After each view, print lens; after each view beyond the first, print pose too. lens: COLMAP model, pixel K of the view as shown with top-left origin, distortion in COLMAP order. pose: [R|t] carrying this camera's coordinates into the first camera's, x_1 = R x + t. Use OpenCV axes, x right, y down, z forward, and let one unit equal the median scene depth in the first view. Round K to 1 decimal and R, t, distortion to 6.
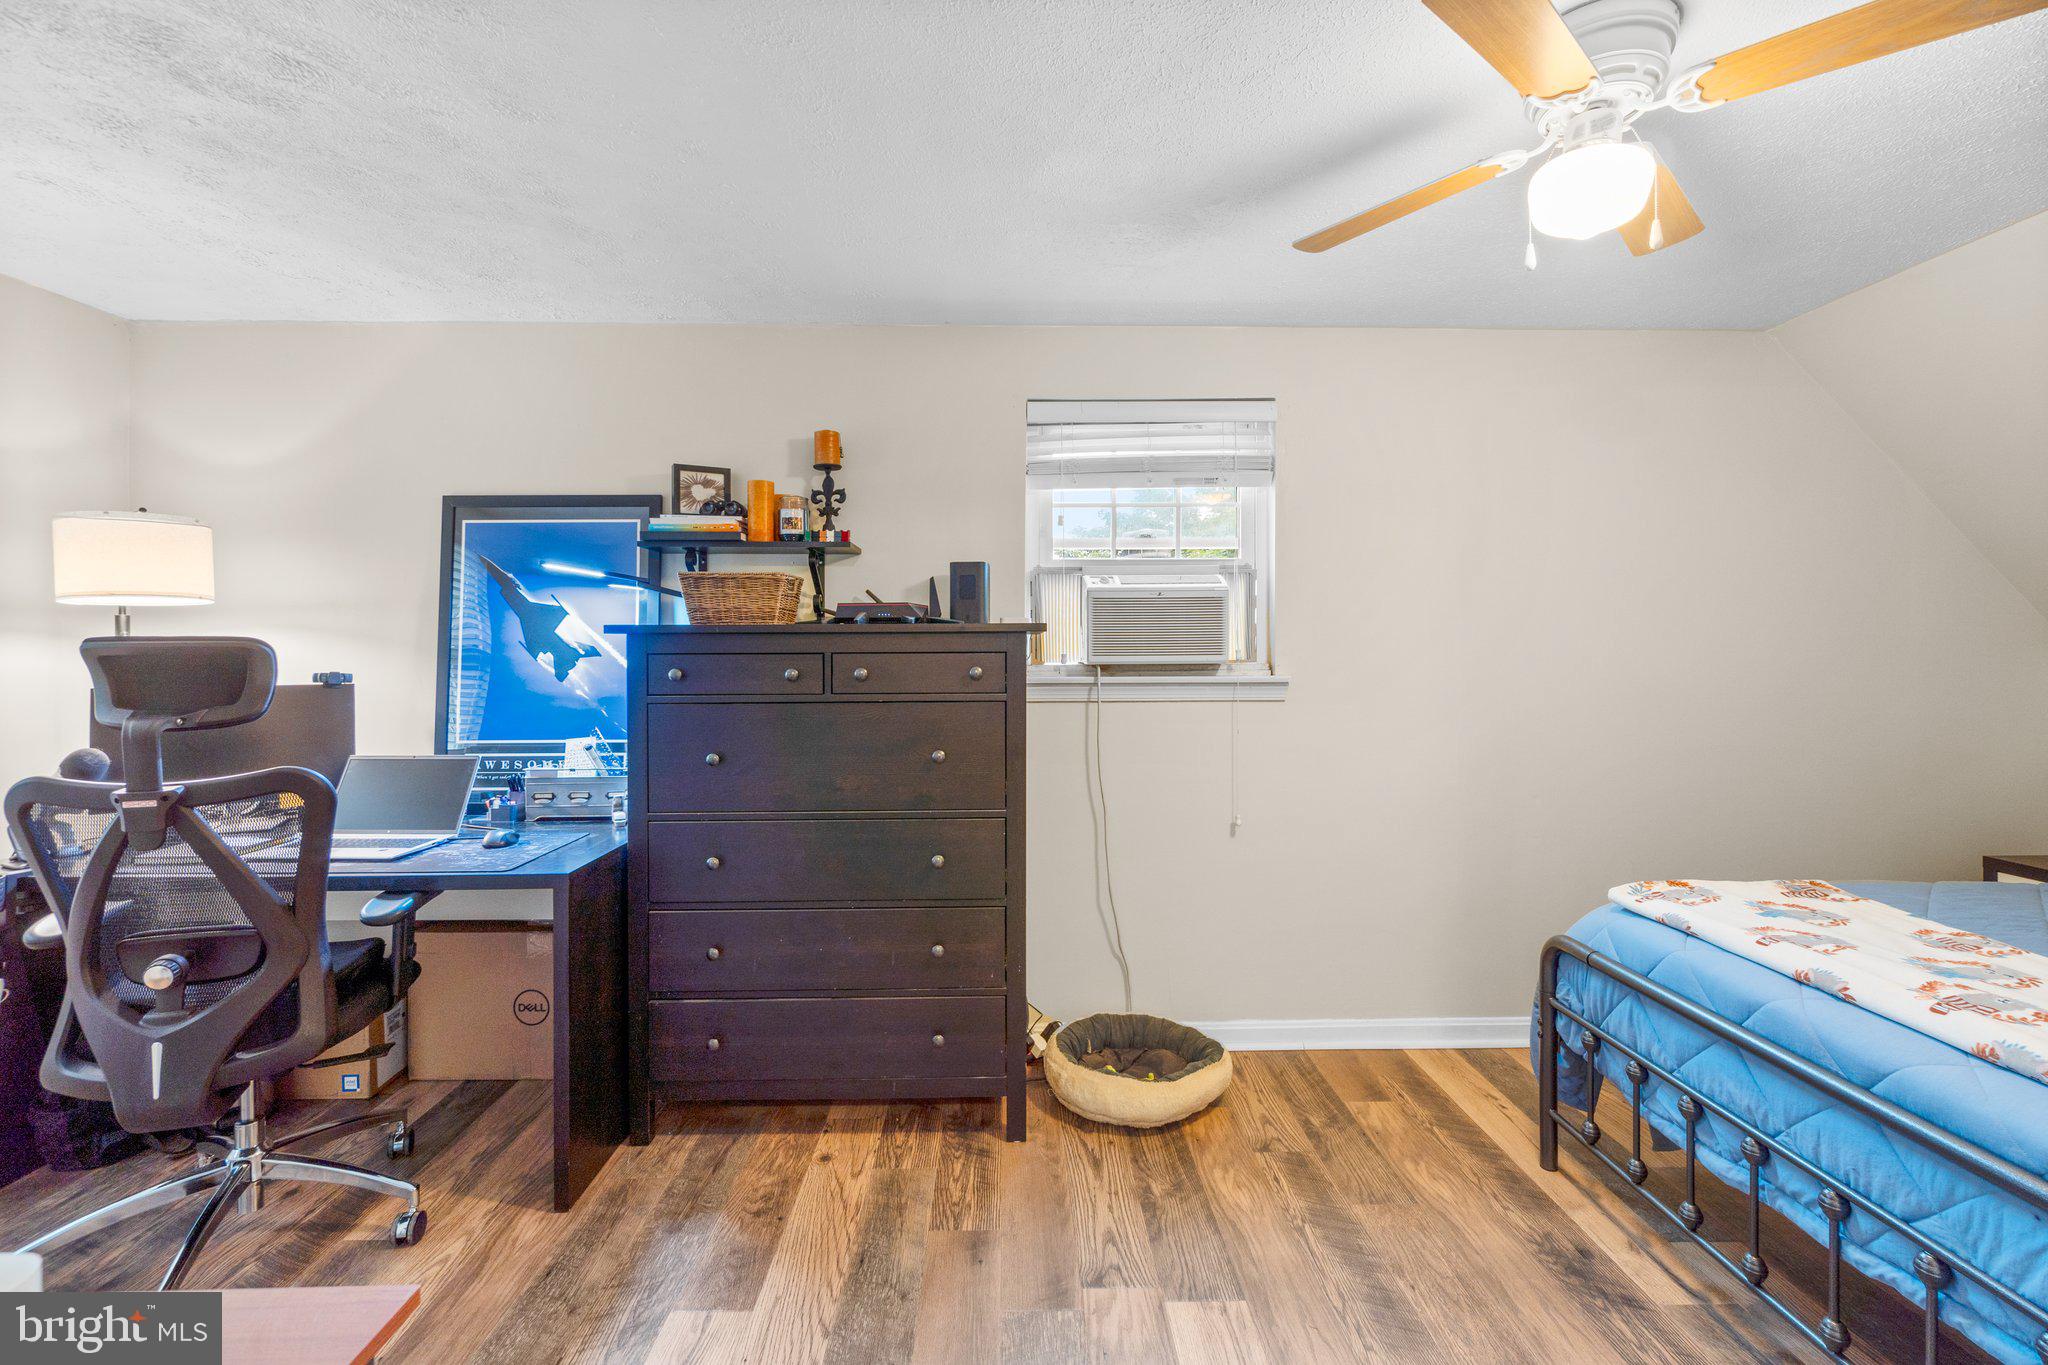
lens RADIAL K [[884.4, 0, 1027.8], [0, 884.4, 669.8], [0, 0, 1]] dist [-0.001646, 0.000137]
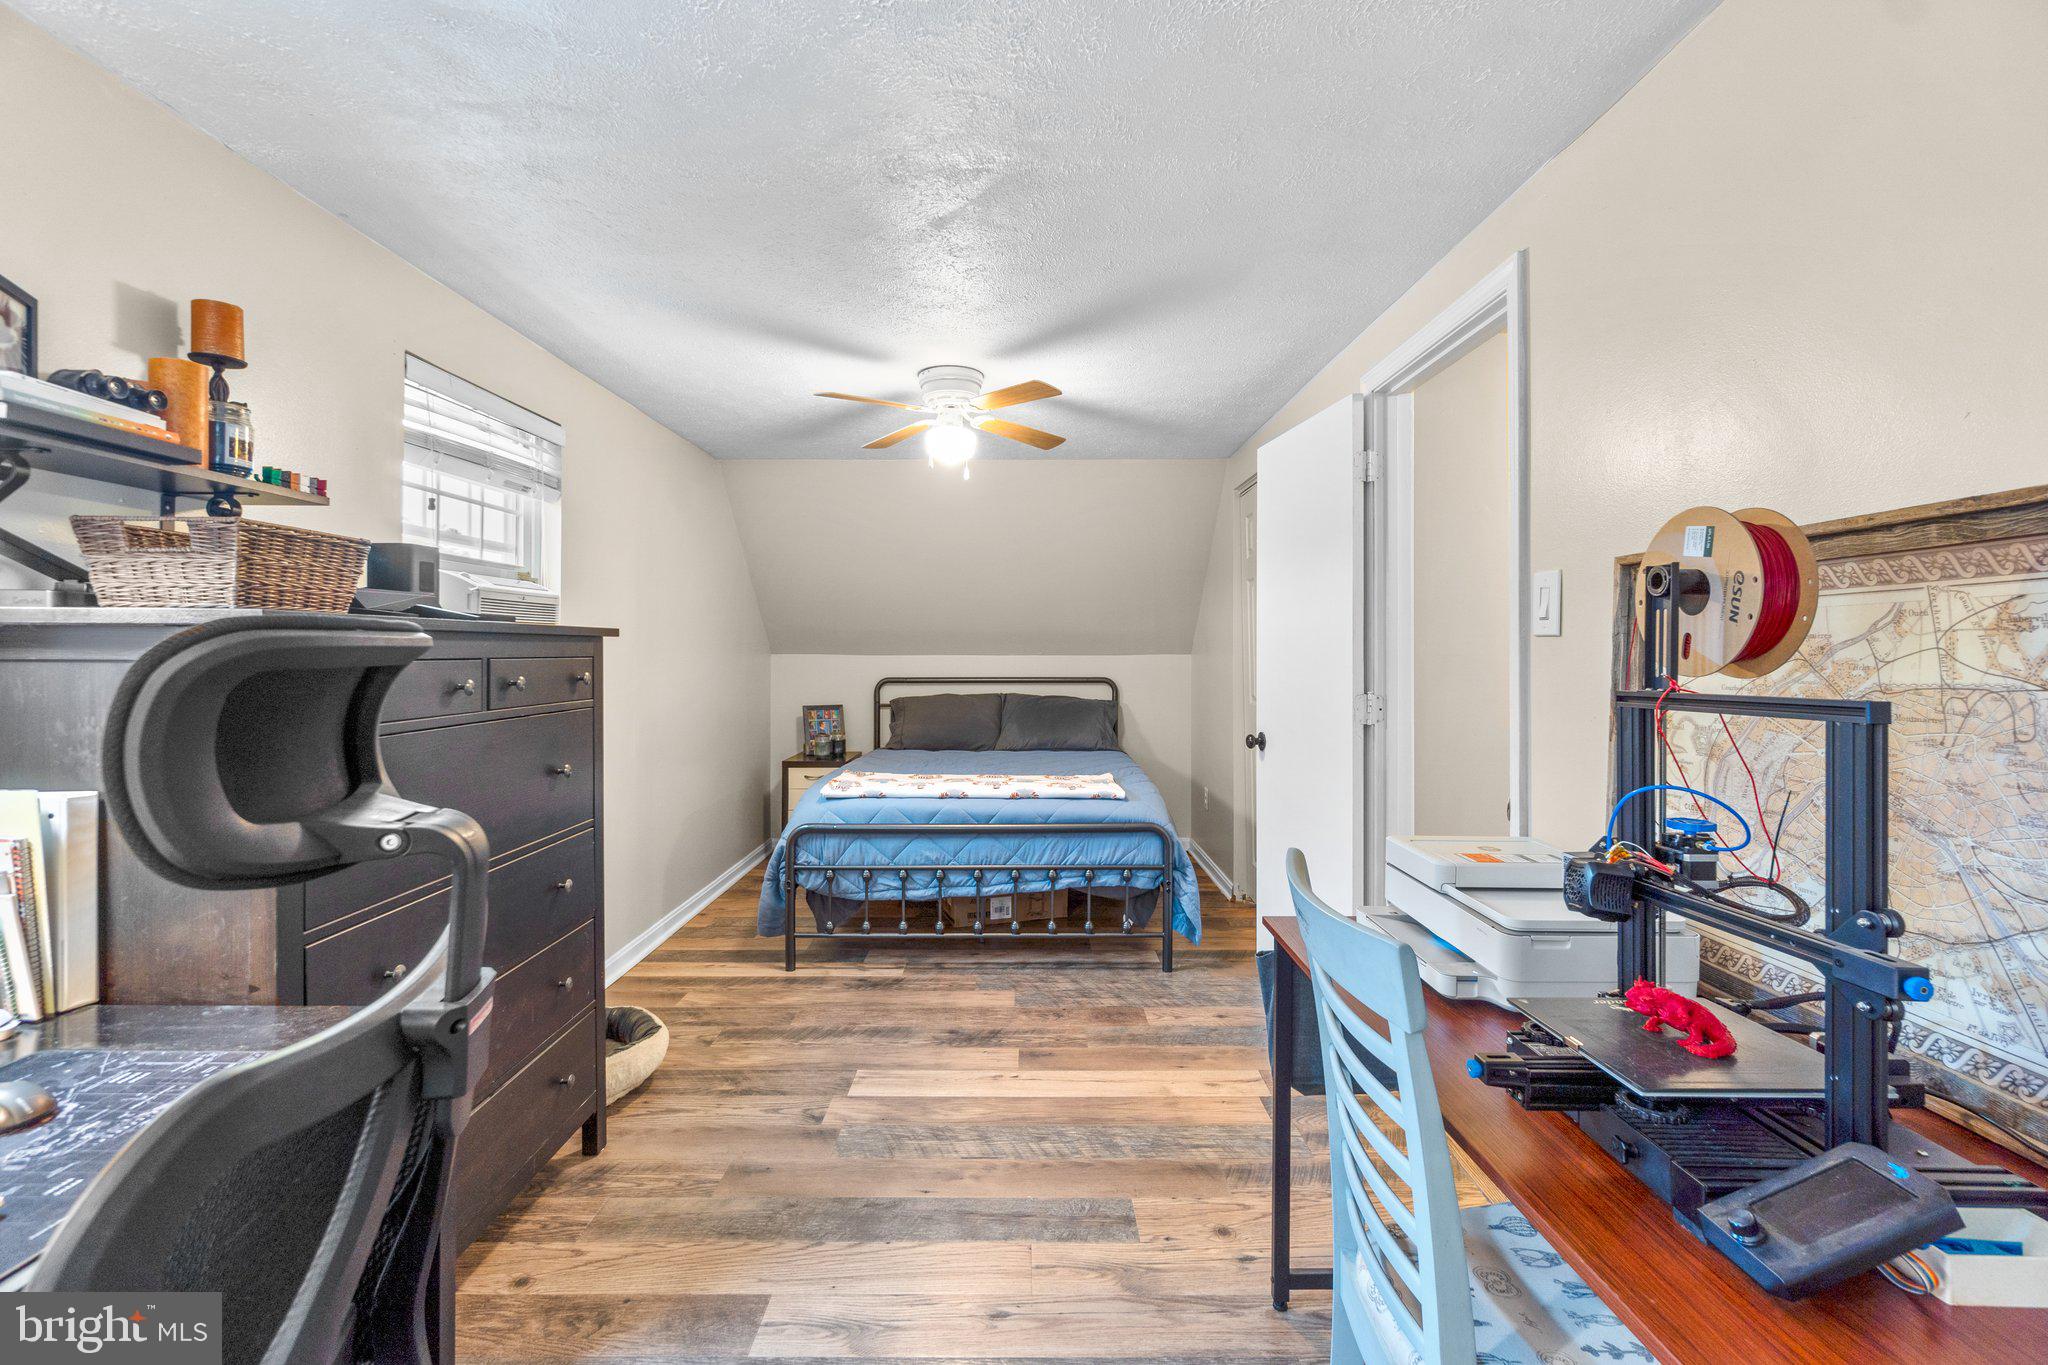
lens RADIAL K [[884.4, 0, 1028.5], [0, 884.4, 661.9], [0, 0, 1]] dist [-0.001646, 0.000137]
pose [[0.021169, -0.008835, 0.999737, -1.143426], [0.018091, 0.999801, 0.008452, -0.014358], [-0.999612, 0.017908, 0.021324, 0.570282]]
